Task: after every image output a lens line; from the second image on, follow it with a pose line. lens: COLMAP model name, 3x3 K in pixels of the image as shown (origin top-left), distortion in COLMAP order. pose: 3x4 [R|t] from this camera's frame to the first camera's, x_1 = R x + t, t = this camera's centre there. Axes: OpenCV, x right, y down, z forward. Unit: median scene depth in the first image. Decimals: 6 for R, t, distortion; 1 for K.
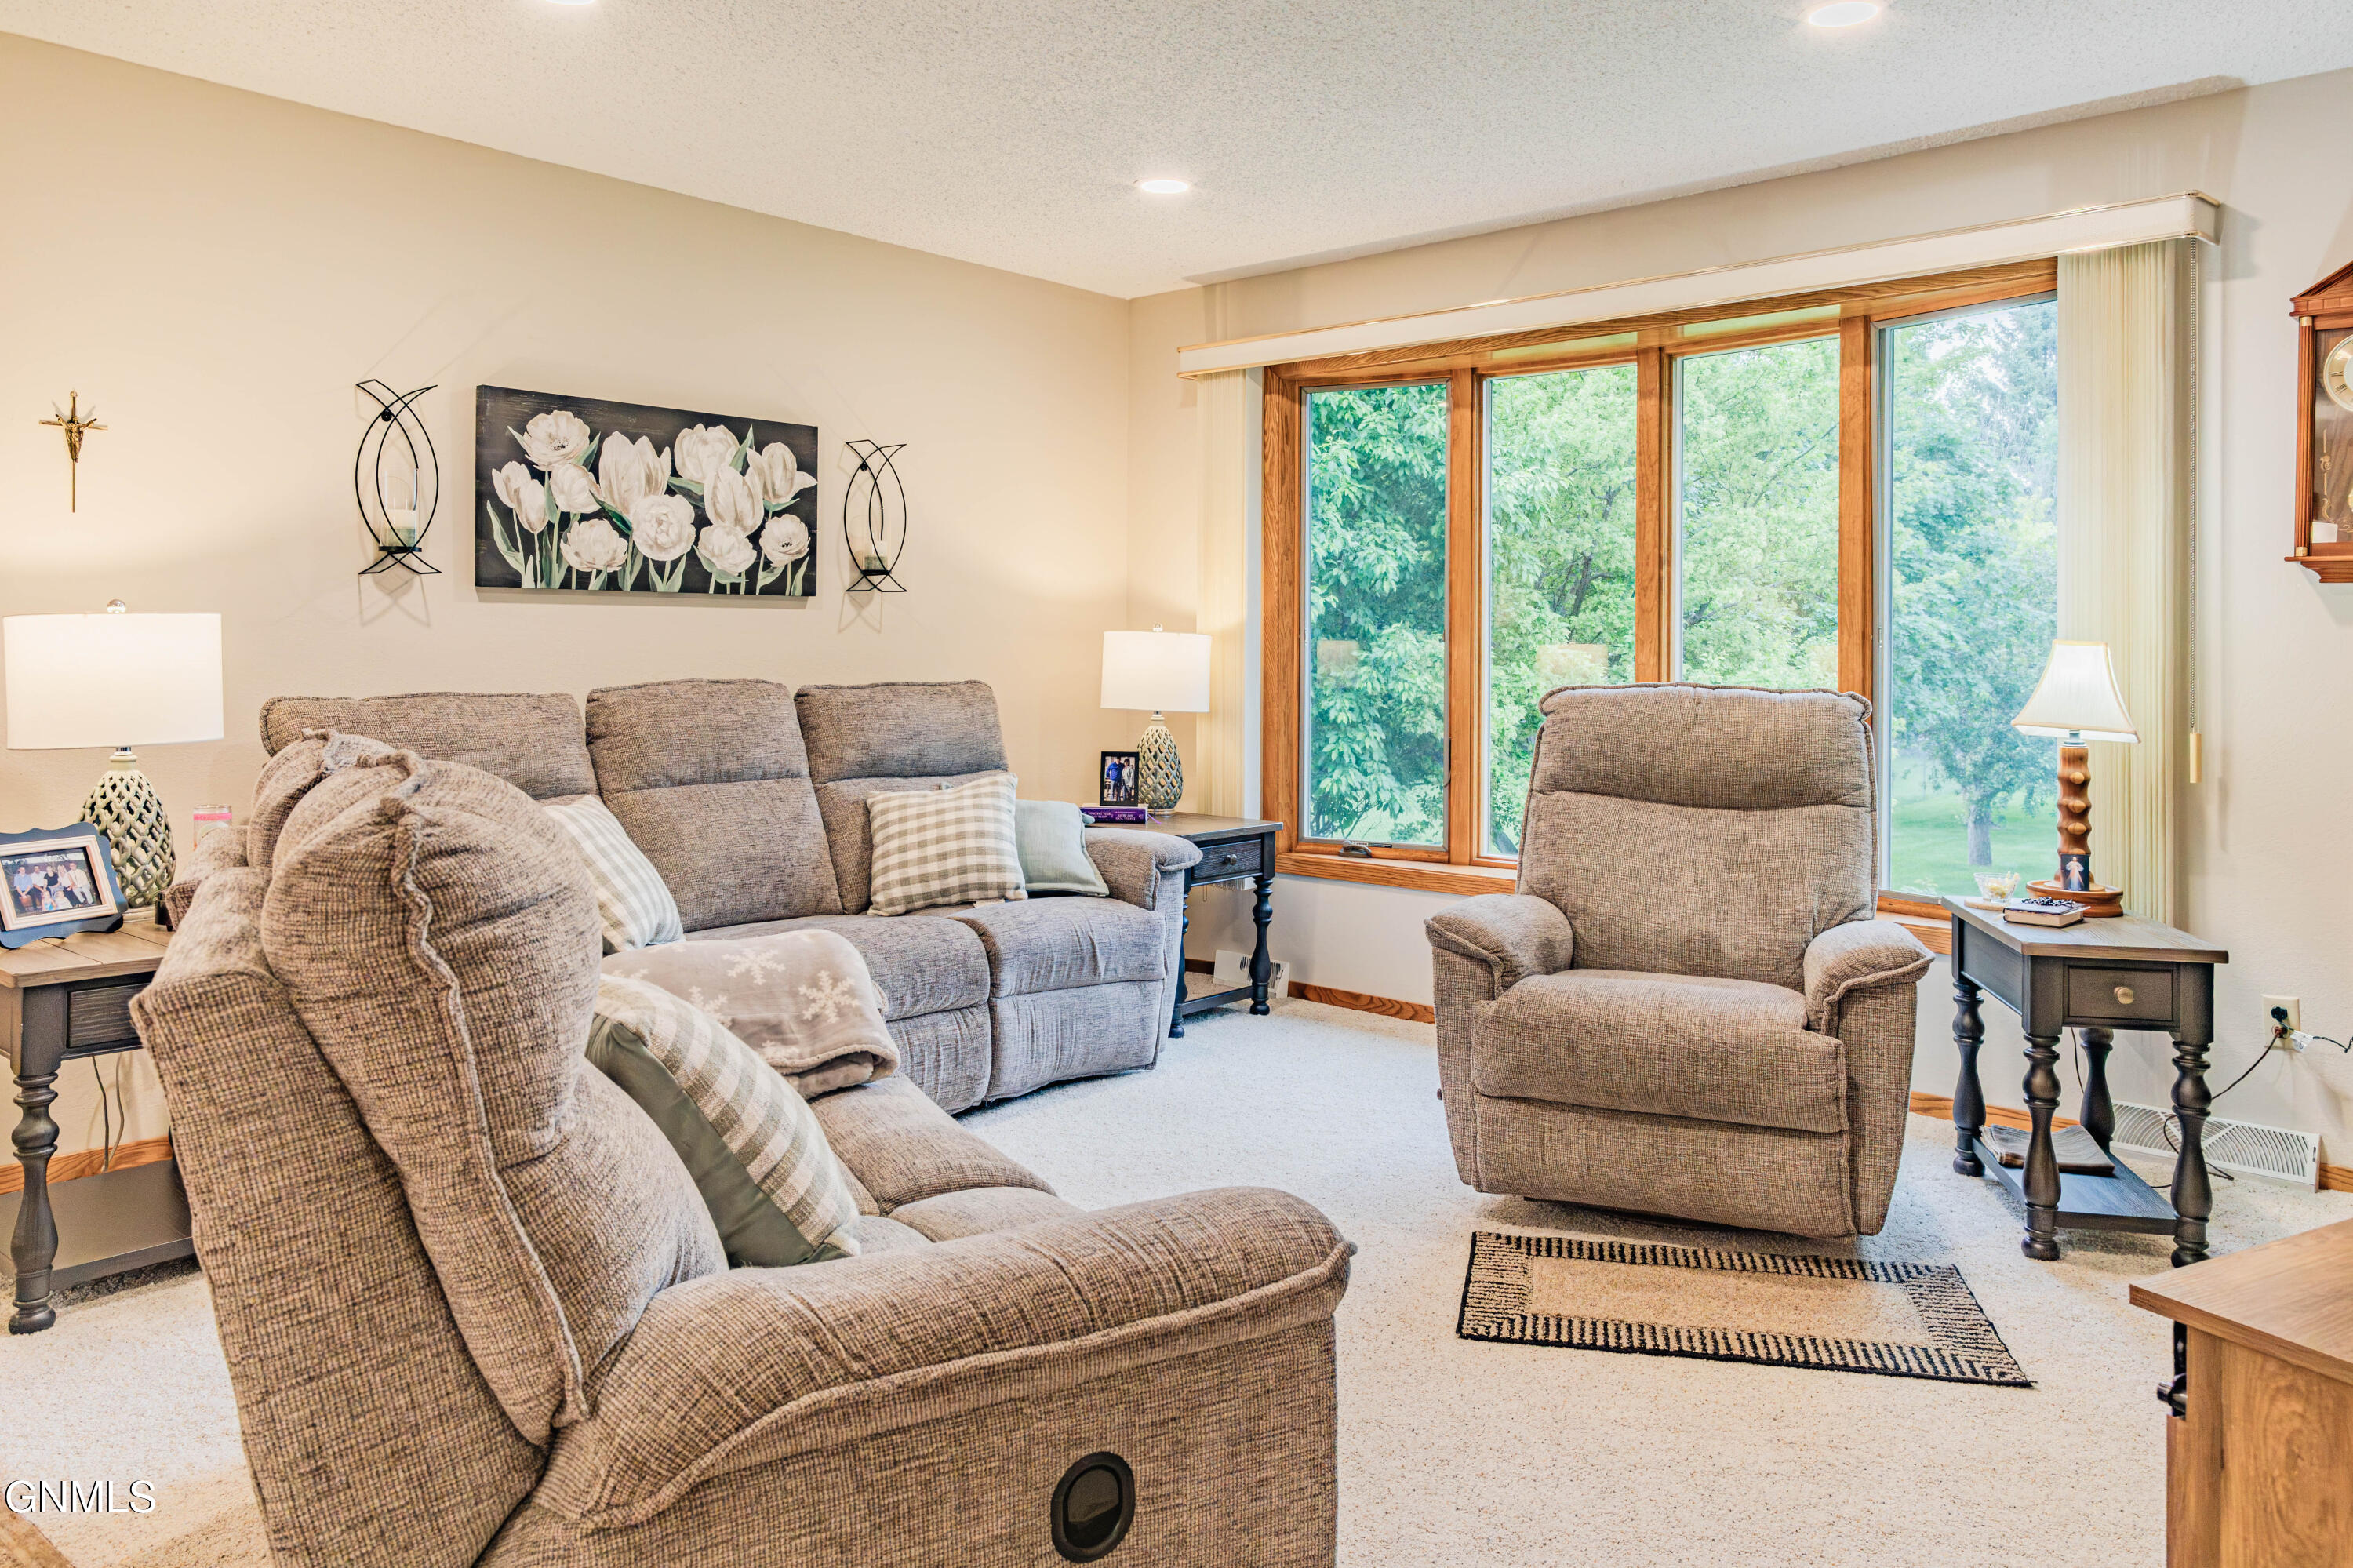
lens RADIAL K [[1612.1, 0, 1176.2], [0, 1612.1, 642.2], [0, 0, 1]] dist [0.003618, -0.000960]
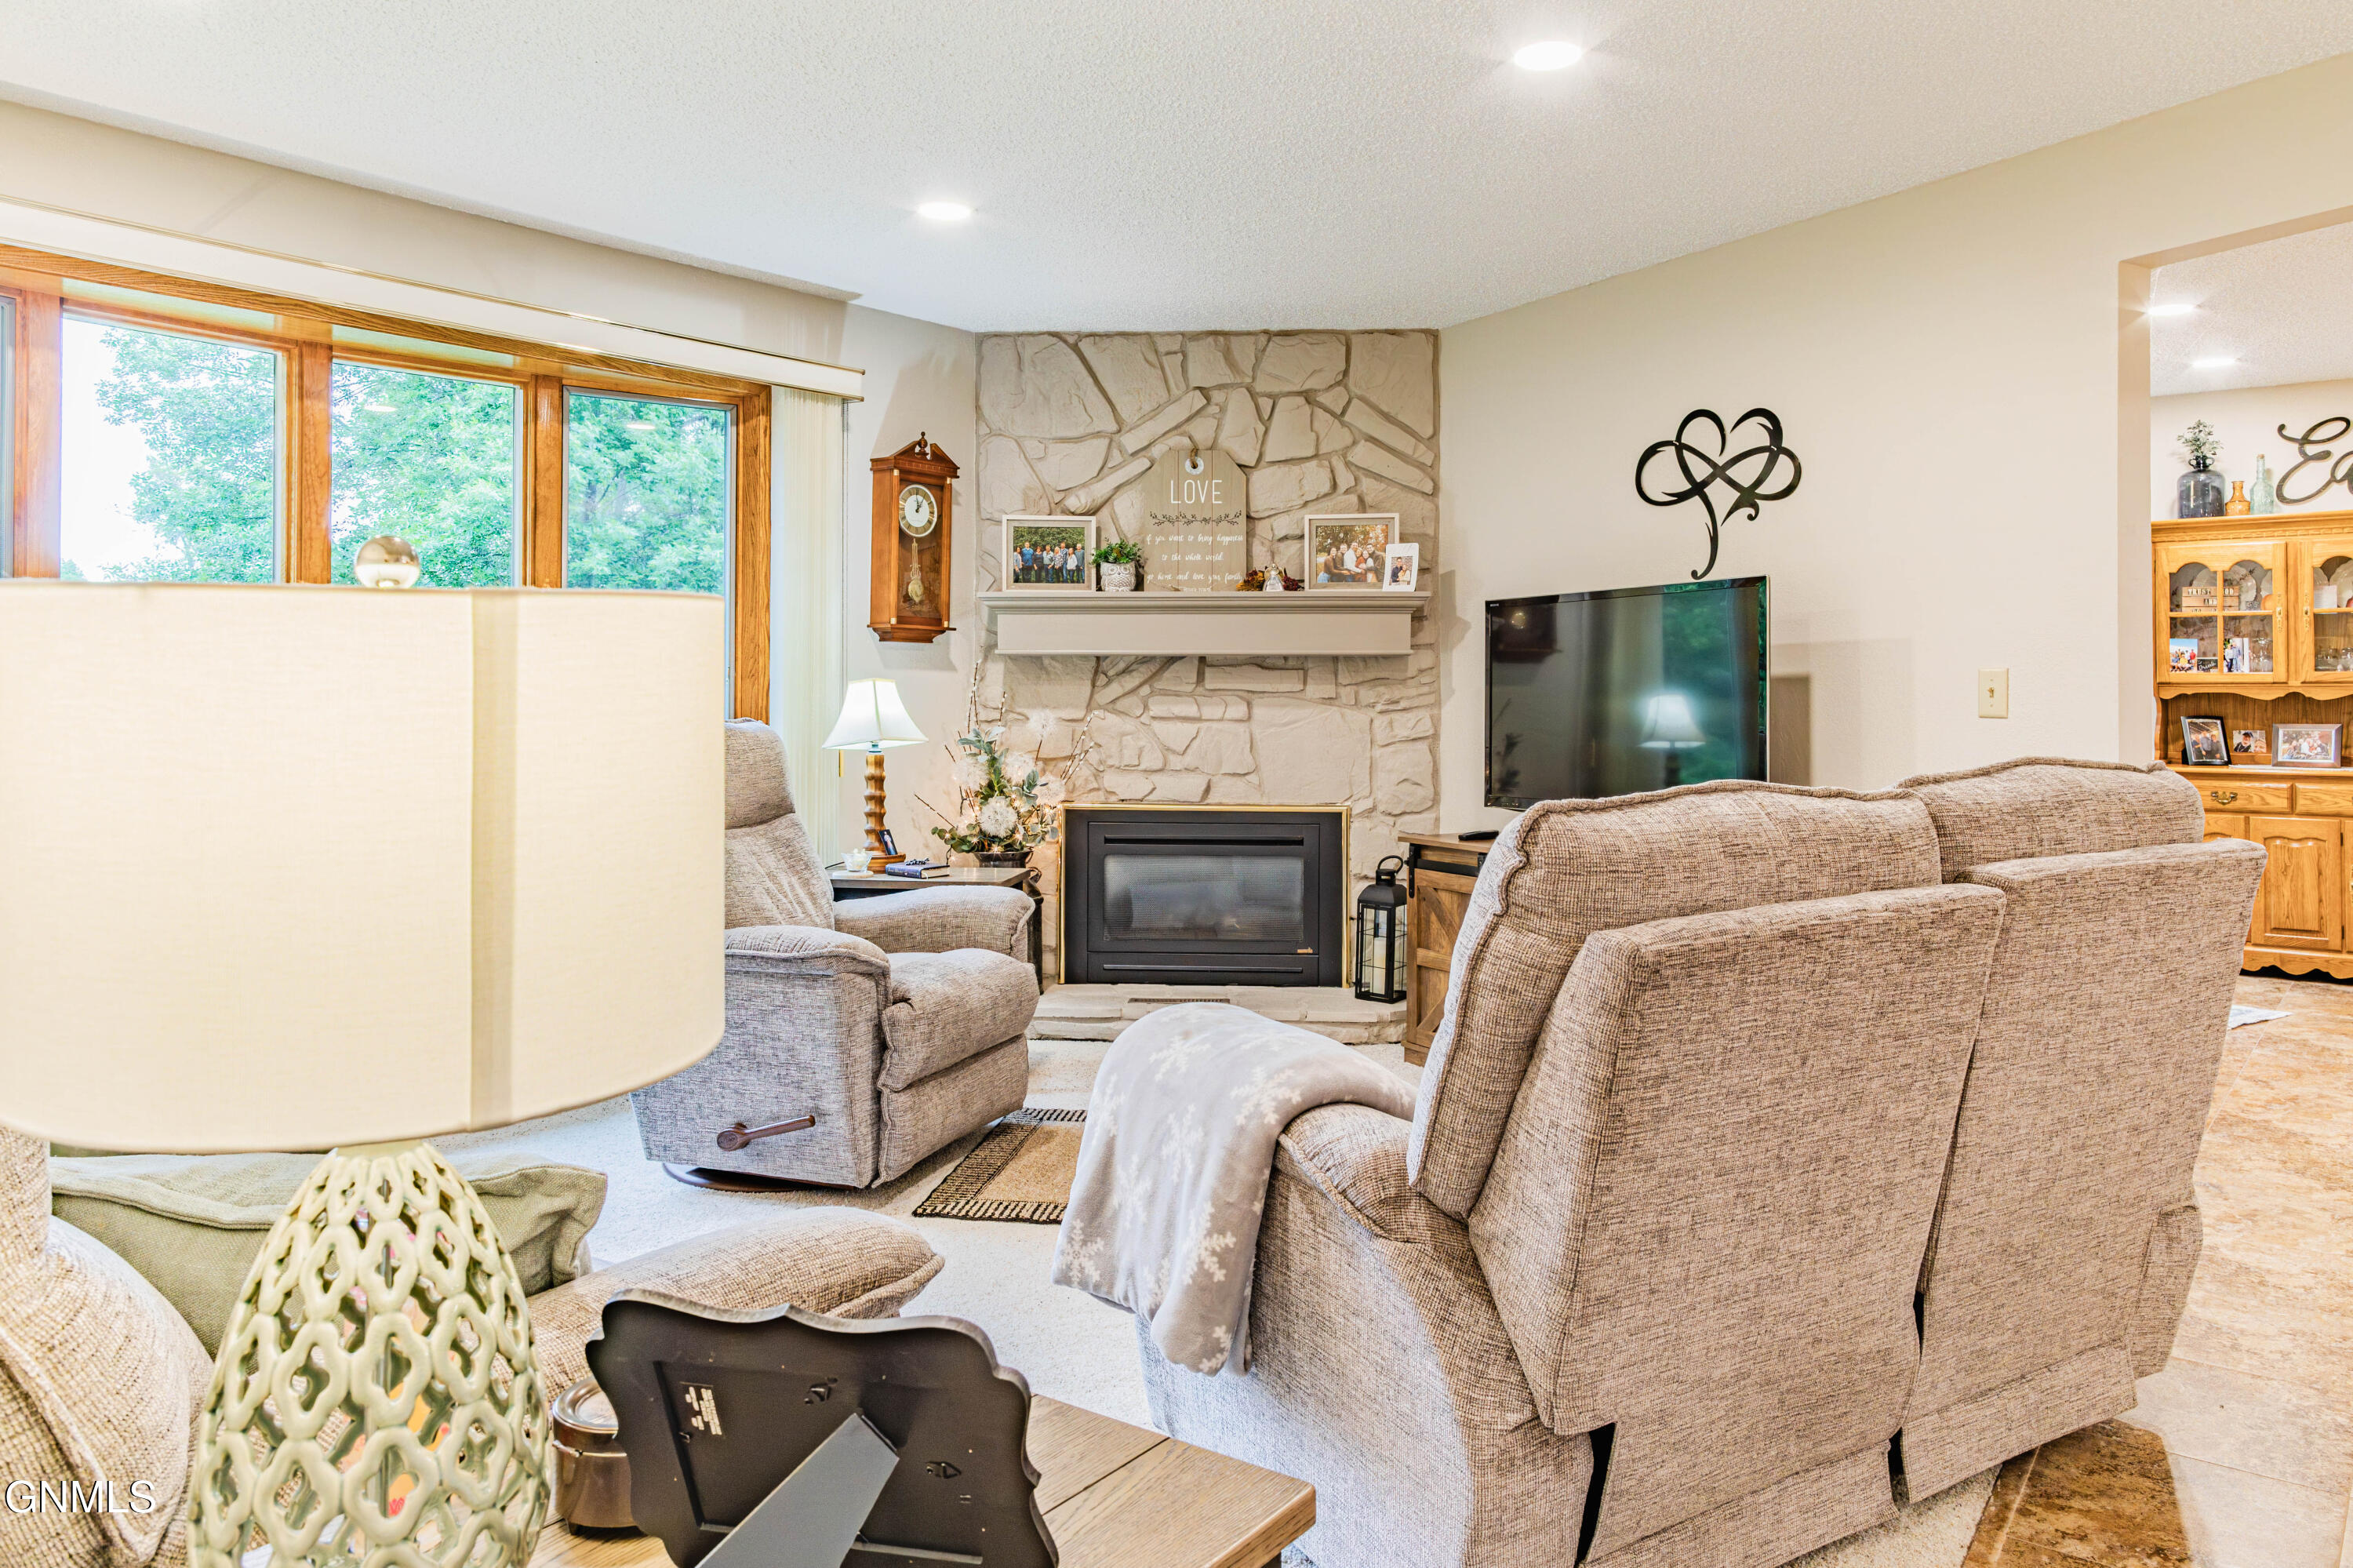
lens RADIAL K [[1617.3, 0, 1182.0], [0, 1617.3, 671.1], [0, 0, 1]] dist [0.011830, -0.003244]
pose [[-0.058353, 0.004308, 0.998287, -0.635913], [-0.005957, 0.999971, -0.004663, -0.002057], [-0.998278, -0.006219, -0.058325, 0.599451]]
